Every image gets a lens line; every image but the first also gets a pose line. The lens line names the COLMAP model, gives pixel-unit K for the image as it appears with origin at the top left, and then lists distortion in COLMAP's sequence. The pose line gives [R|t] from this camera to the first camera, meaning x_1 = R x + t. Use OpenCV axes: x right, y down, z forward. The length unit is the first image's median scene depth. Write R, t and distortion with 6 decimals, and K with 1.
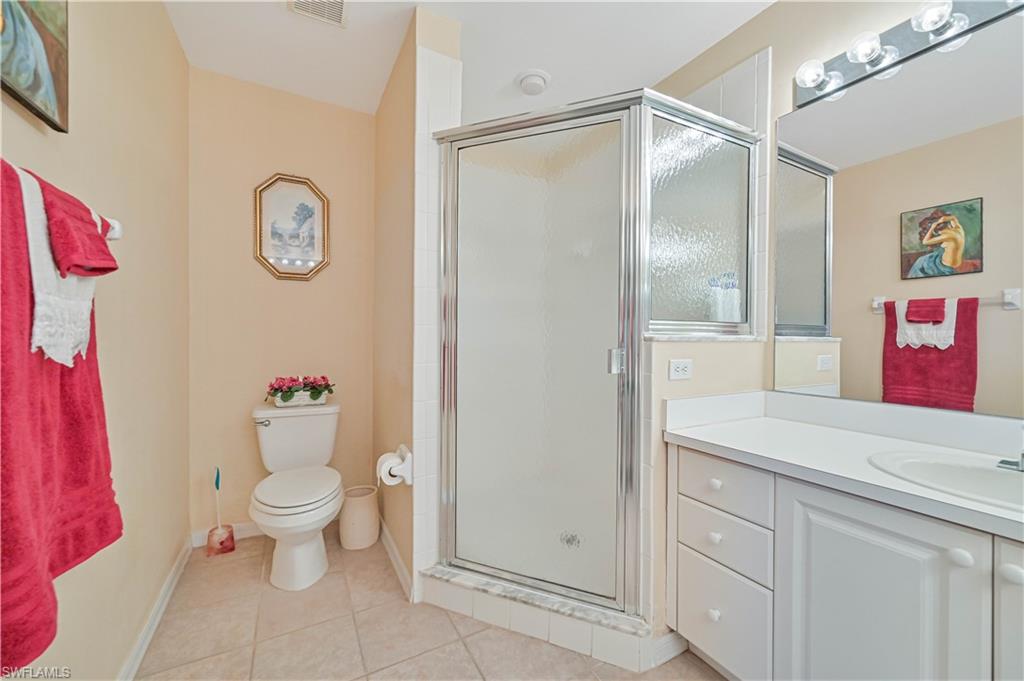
lens RADIAL K [[411.8, 0, 514.4], [0, 411.8, 339.4], [0, 0, 1]] dist [-0.001060, 0.000426]
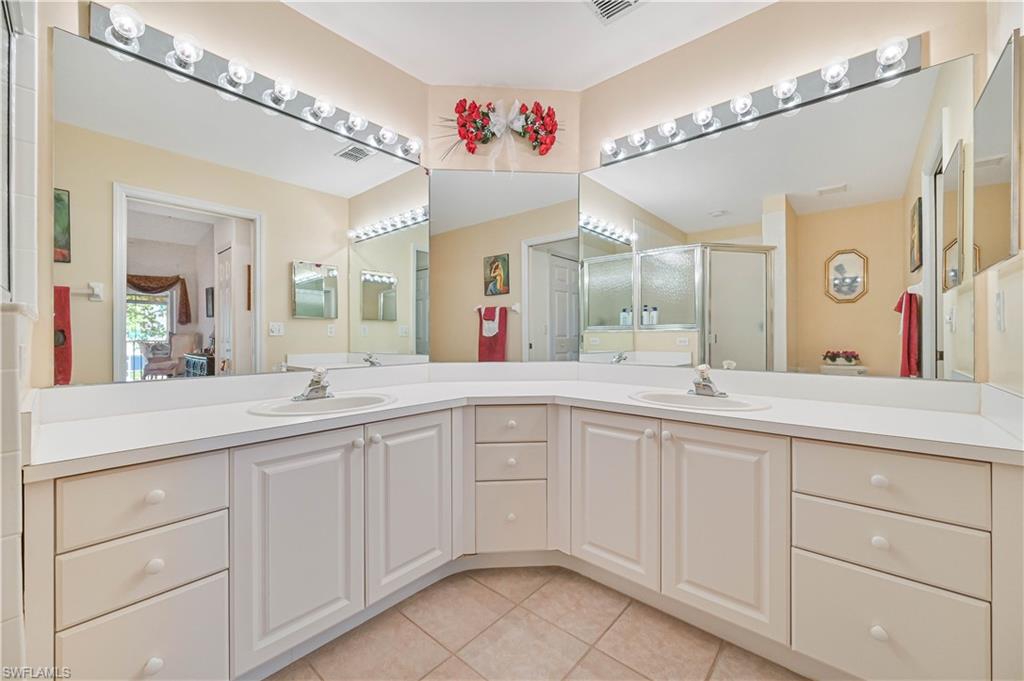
lens RADIAL K [[411.8, 0, 512.8], [0, 411.8, 336.1], [0, 0, 1]] dist [-0.001060, 0.000426]
pose [[-0.339970, -0.006059, 0.940417, -0.428611], [0.005888, 0.999946, 0.008572, 0.038005], [-0.940418, 0.008452, -0.339916, 0.546945]]
